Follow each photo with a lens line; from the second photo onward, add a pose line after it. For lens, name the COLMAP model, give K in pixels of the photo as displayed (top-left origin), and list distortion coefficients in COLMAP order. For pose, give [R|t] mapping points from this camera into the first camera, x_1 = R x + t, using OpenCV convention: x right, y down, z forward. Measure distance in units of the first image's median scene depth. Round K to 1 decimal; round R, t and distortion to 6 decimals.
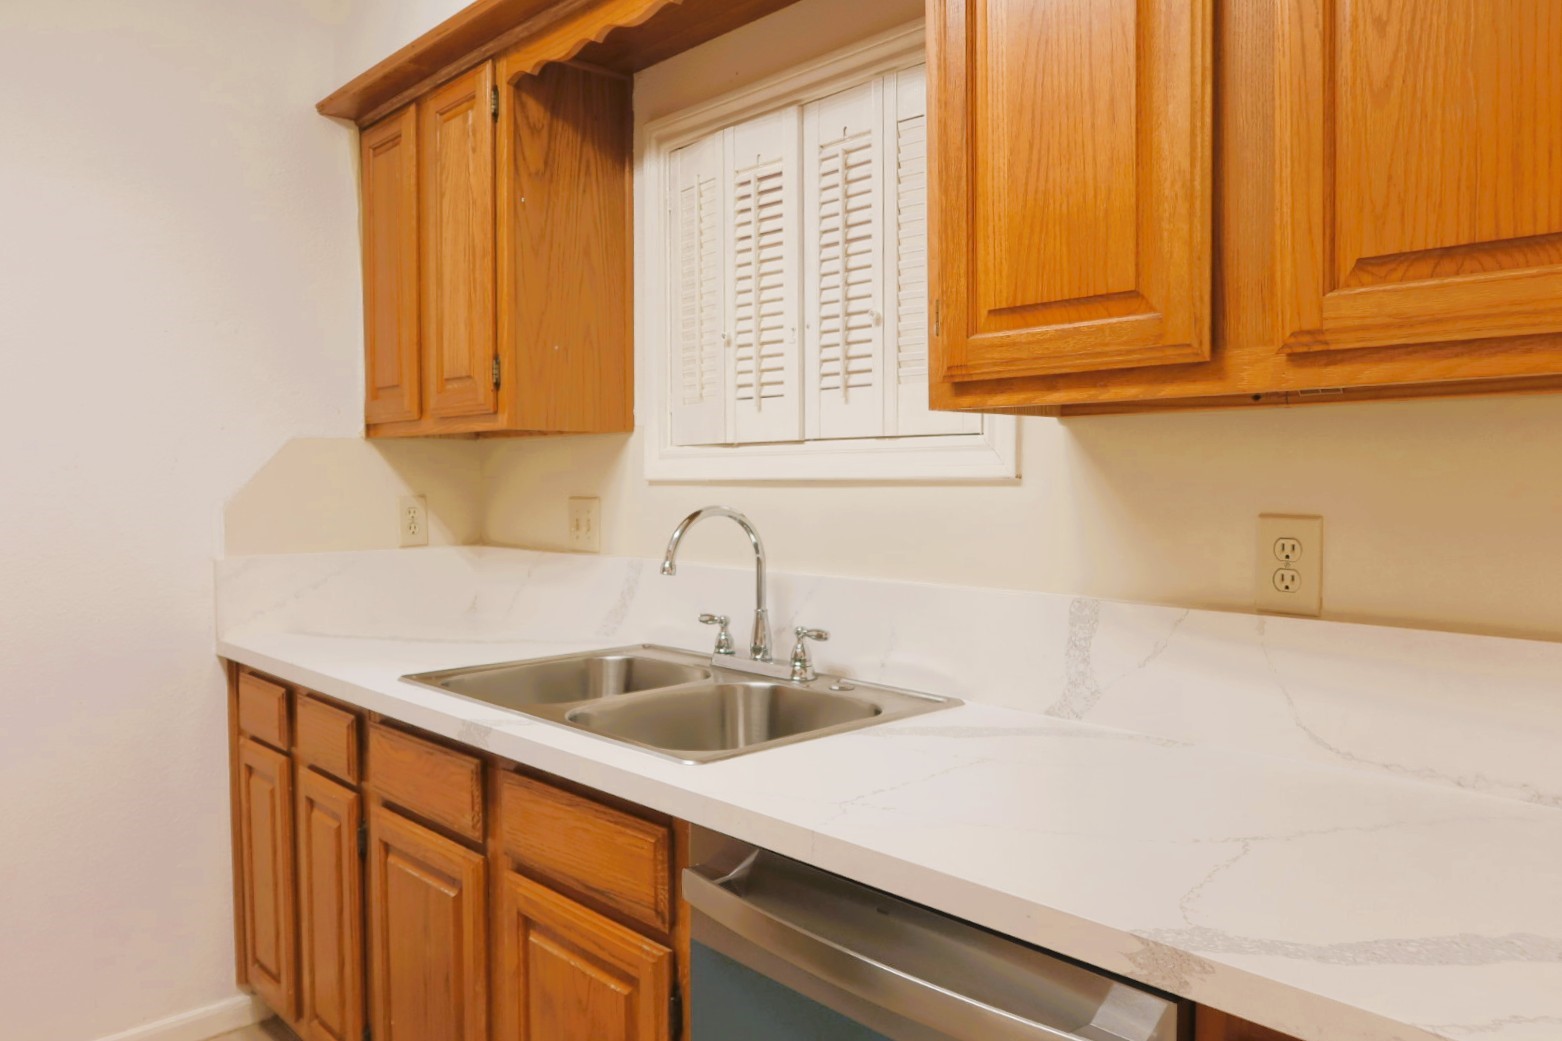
lens RADIAL K [[1102.7, 0, 756.8], [0, 1102.7, 516.5], [0, 0, 1]] dist [-0.034033, 0.010795]
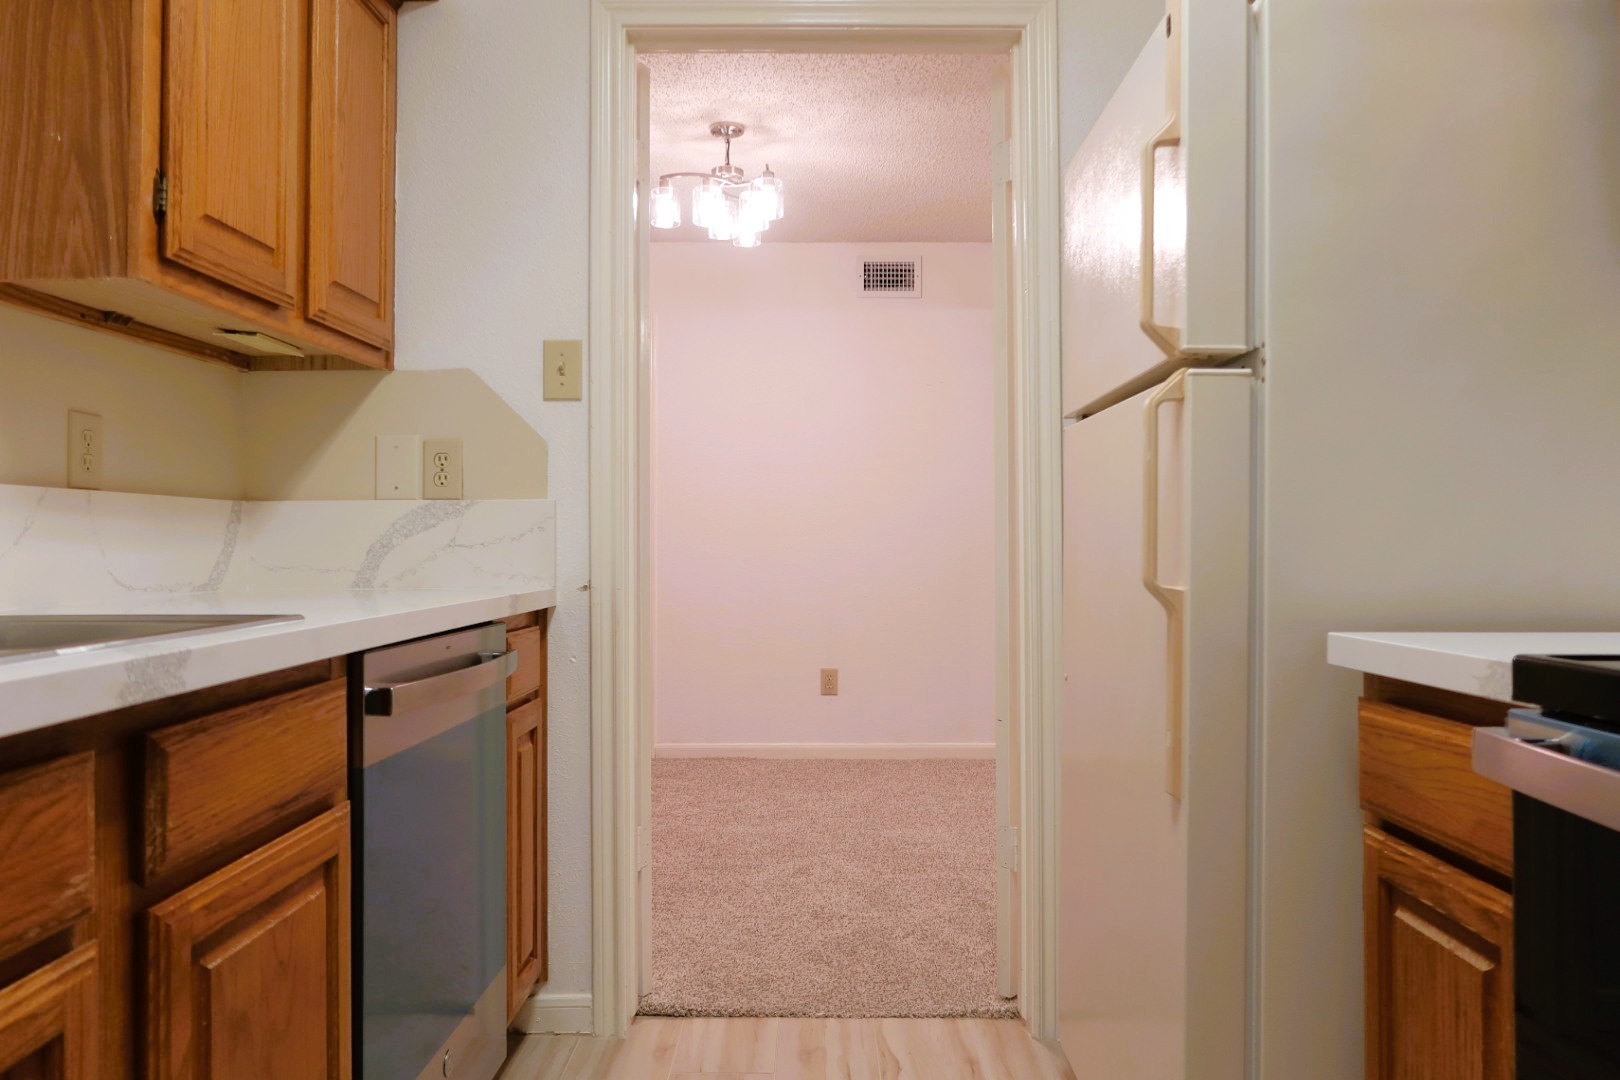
lens RADIAL K [[1122.6, 0, 808.8], [0, 1122.6, 528.0], [0, 0, 1]] dist [-0.022358, 0.008027]
pose [[-0.725946, 0.016994, 0.687542, -1.011288], [0.033643, 0.999375, 0.010820, 0.147429], [-0.686928, 0.030986, -0.726064, 1.358585]]
